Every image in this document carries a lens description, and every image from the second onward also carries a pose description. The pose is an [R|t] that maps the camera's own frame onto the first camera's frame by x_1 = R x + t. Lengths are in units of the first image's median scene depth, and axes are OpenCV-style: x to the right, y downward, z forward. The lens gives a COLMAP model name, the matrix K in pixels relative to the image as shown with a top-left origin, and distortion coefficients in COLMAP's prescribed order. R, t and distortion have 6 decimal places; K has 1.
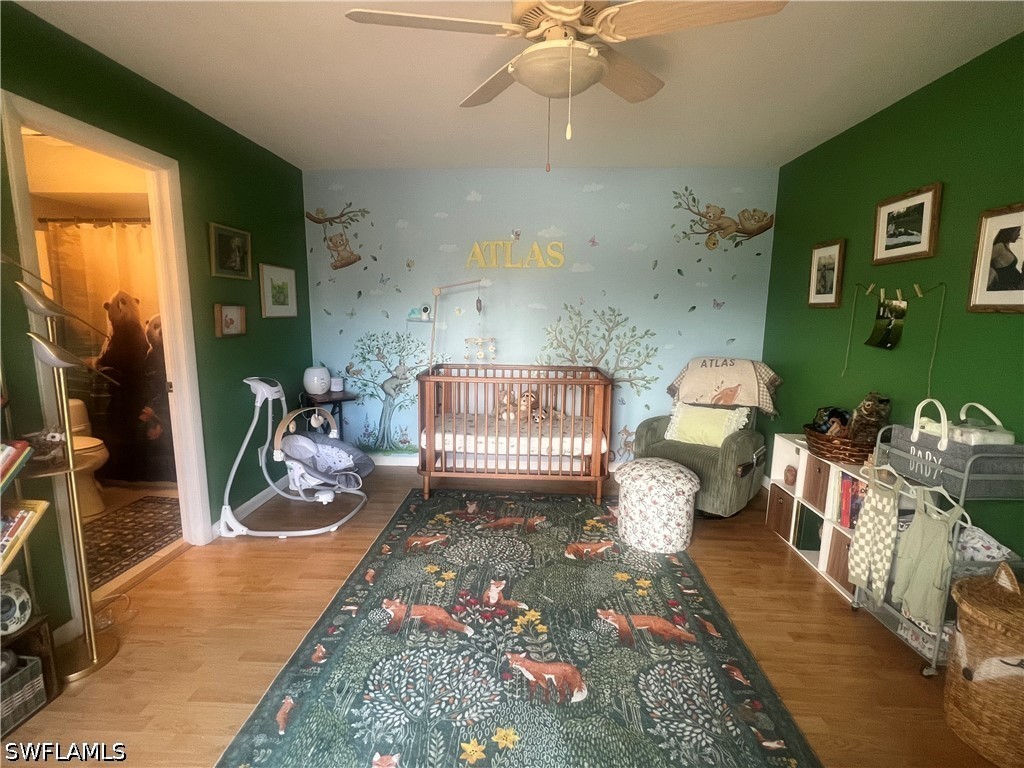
lens RADIAL K [[478.3, 0, 507.2], [0, 478.3, 383.1], [0, 0, 1]] dist [-0.002620, 0.000908]
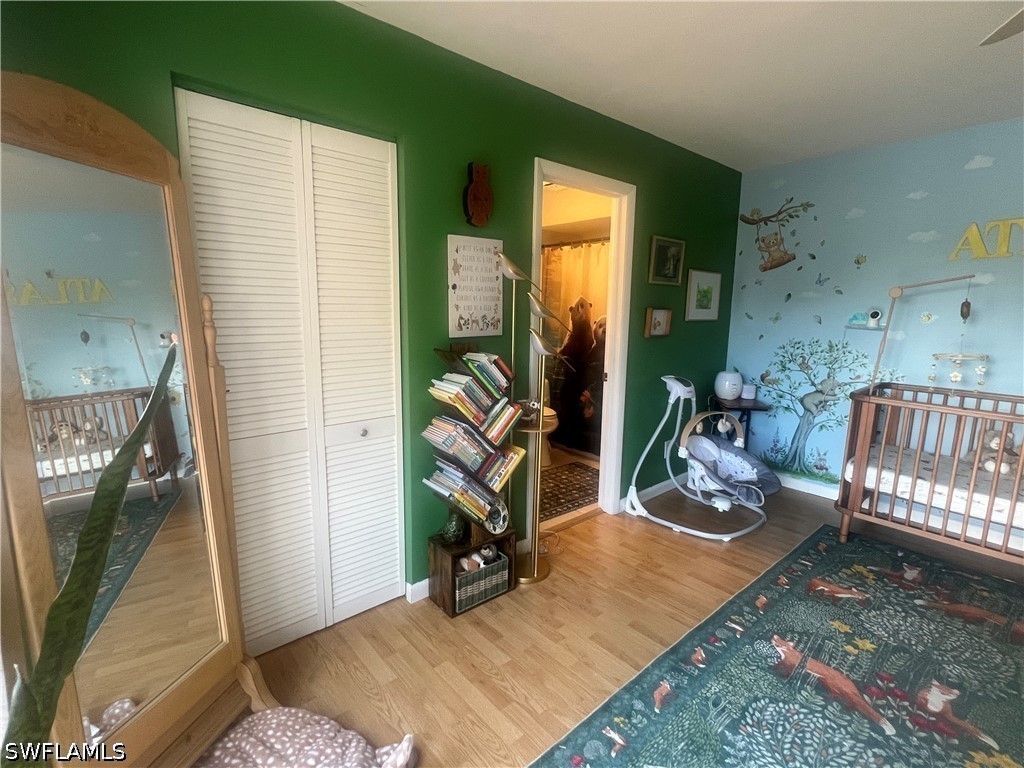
lens RADIAL K [[478.3, 0, 513.7], [0, 478.3, 383.4], [0, 0, 1]] dist [-0.002620, 0.000908]
pose [[0.696961, 0.113533, -0.708064, -0.014227], [-0.117262, 0.992141, 0.043660, -0.000968], [0.707456, 0.052600, 0.704797, -0.009752]]
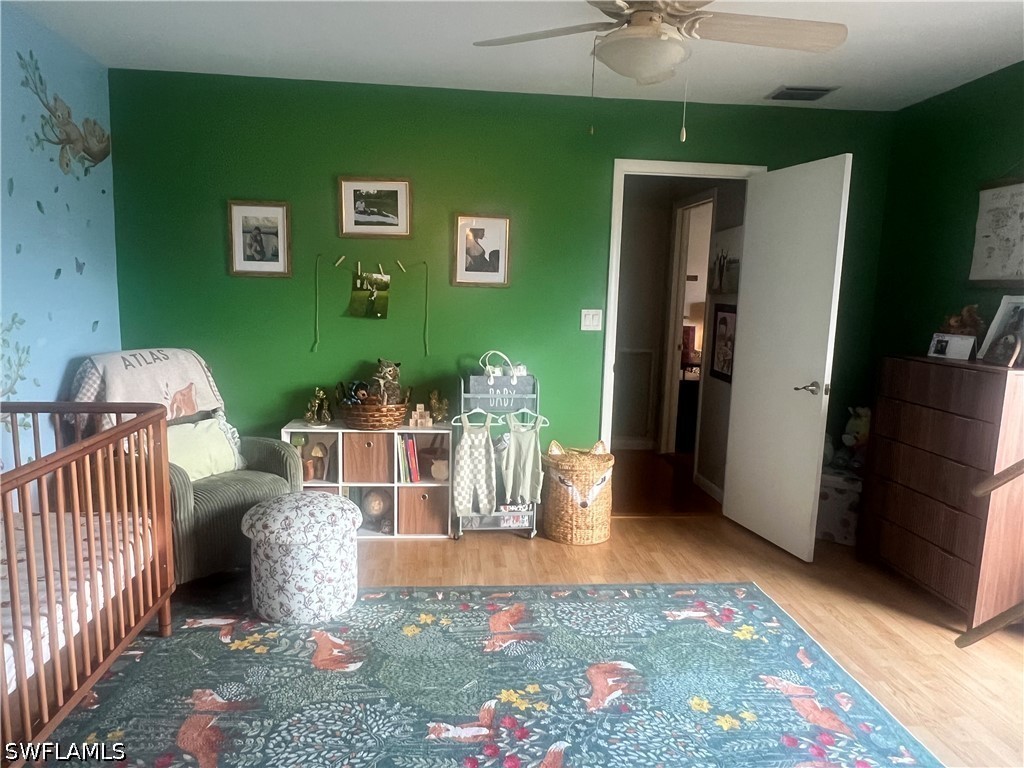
lens RADIAL K [[686.5, 0, 508.3], [0, 686.5, 388.5], [0, 0, 1]] dist [-0.002766, -0.003861]
pose [[-0.138185, -0.157110, 0.977866, -0.790156], [0.123428, 0.976909, 0.174398, -0.149556], [-0.982685, 0.144795, -0.115602, 0.899770]]
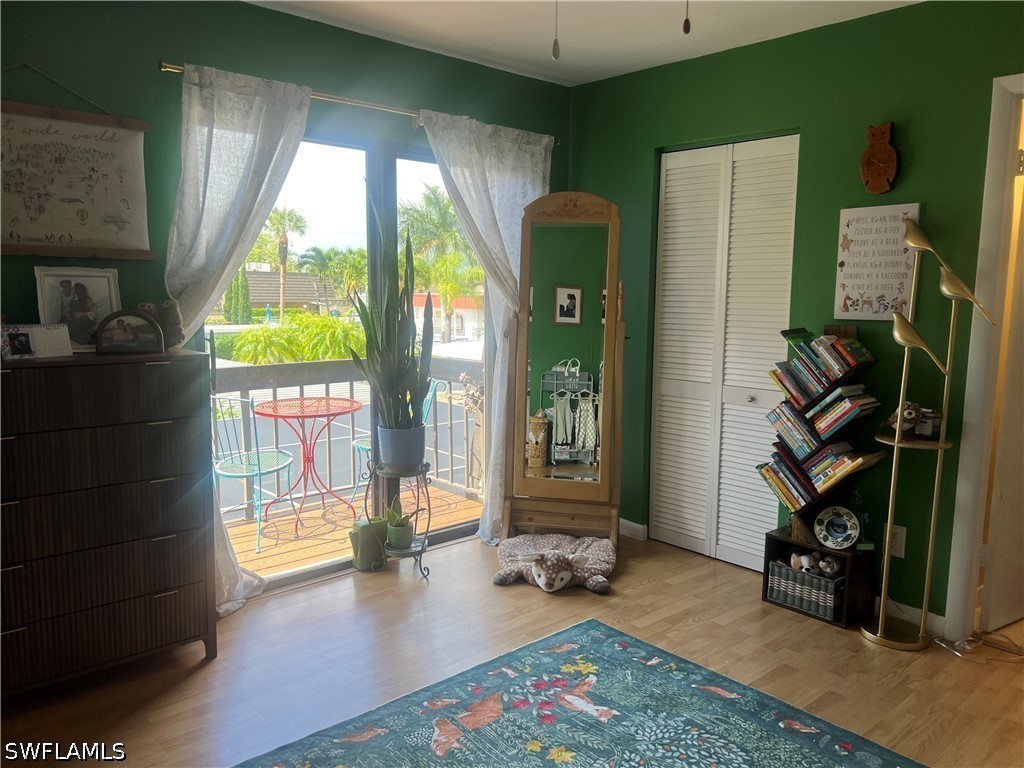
lens RADIAL K [[775.9, 0, 506.0], [0, 775.9, 390.1], [0, 0, 1]] dist [-0.001125, -0.004888]
pose [[-0.708809, 0.073157, -0.701597, 0.592342], [-0.125447, 0.965680, 0.227430, -0.143026], [0.694156, 0.249217, -0.675306, 1.036364]]
